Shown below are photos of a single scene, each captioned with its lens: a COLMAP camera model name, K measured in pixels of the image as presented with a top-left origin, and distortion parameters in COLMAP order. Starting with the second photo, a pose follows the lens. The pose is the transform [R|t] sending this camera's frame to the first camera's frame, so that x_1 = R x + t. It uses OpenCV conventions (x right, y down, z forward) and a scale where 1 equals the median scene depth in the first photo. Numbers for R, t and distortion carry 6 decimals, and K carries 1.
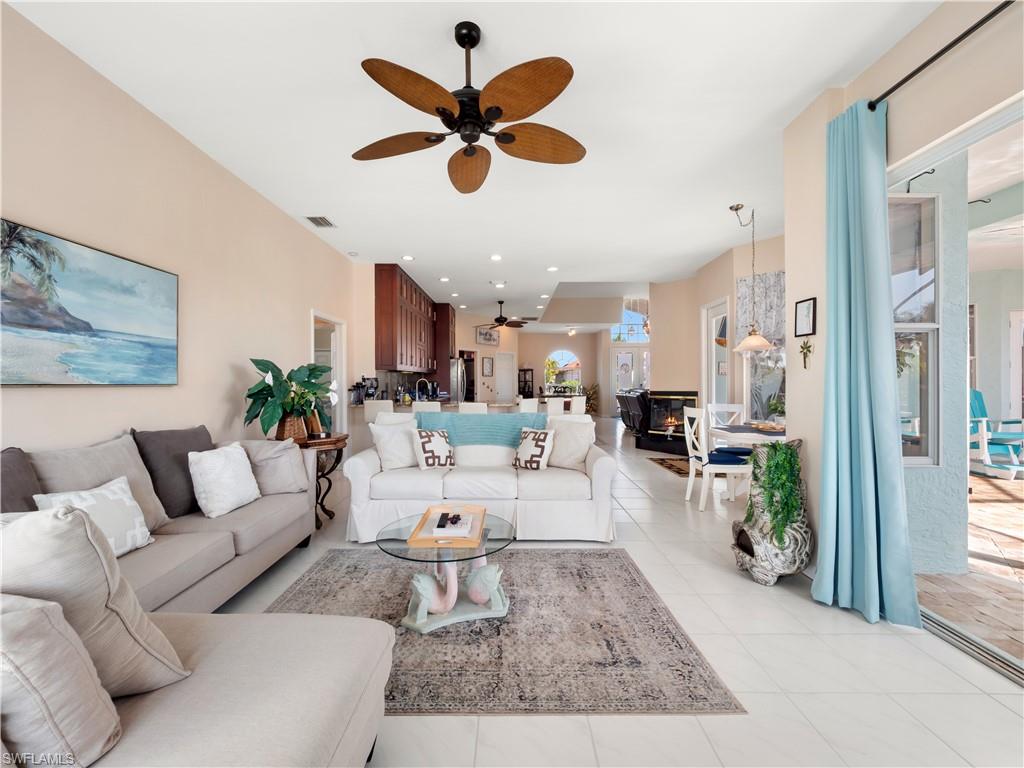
lens RADIAL K [[435.4, 0, 507.5], [0, 435.4, 382.1], [0, 0, 1]] dist [-0.004148, -0.000641]
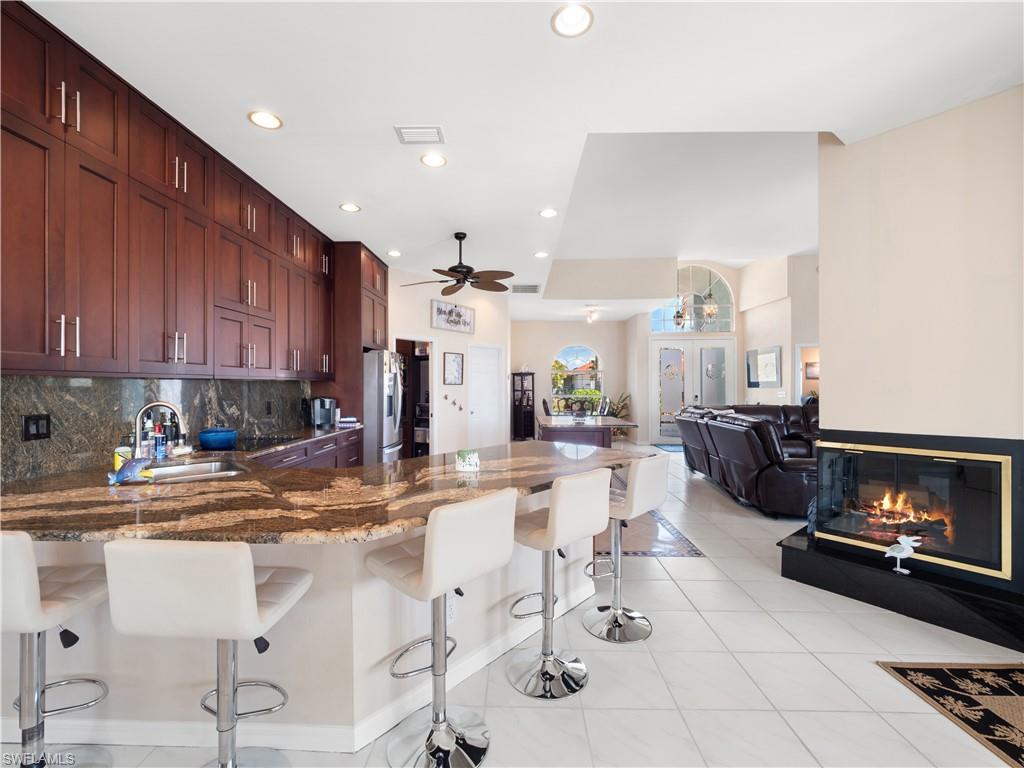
lens RADIAL K [[435.4, 0, 507.5], [0, 435.4, 382.1], [0, 0, 1]] dist [-0.004148, -0.000641]
pose [[0.999859, 0.001305, -0.016720, 0.037445], [-0.001459, 0.999956, -0.009245, -0.011630], [0.016708, 0.009268, 0.999817, 0.414787]]
